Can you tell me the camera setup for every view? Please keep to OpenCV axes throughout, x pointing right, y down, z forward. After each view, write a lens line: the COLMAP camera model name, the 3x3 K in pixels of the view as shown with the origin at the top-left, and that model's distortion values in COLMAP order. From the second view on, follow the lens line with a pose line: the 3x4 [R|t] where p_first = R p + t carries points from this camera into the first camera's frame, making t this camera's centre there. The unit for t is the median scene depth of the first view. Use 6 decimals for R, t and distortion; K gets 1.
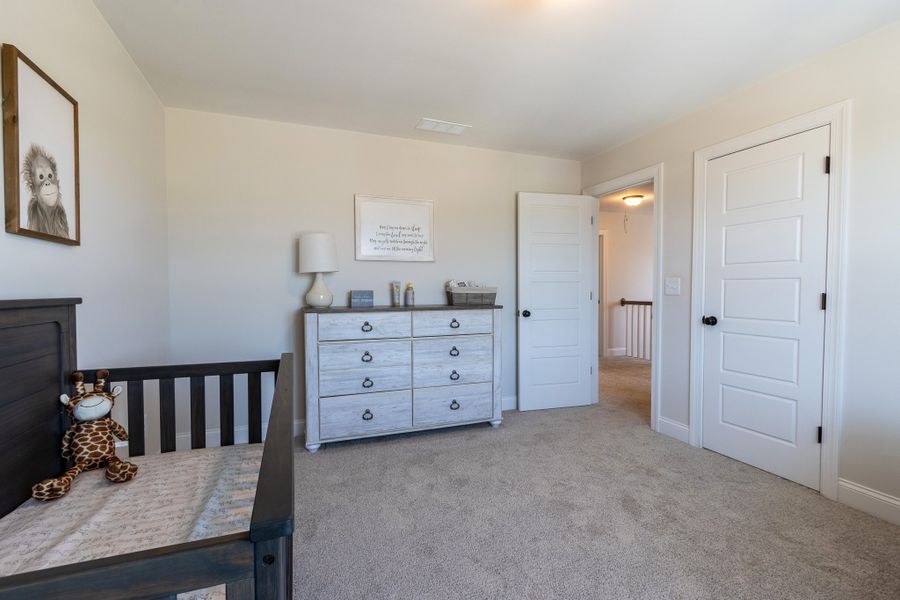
lens RADIAL K [[407.0, 0, 450.0], [0, 407.0, 300.0], [0, 0, 1]] dist [0.000910, -0.000770]
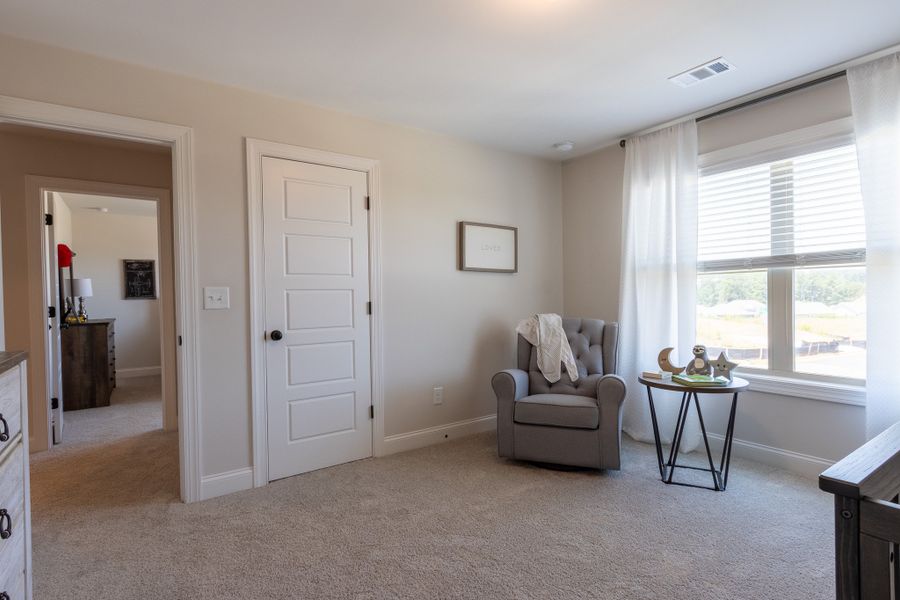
lens RADIAL K [[458.5, 0, 450.0], [0, 458.5, 300.0], [0, 0, 1]] dist [0.000668, -0.000194]
pose [[-0.245456, -0.007172, 0.969381, -0.458903], [0.042425, 0.998935, 0.018133, -0.031006], [-0.968479, 0.045577, -0.244890, 0.916549]]
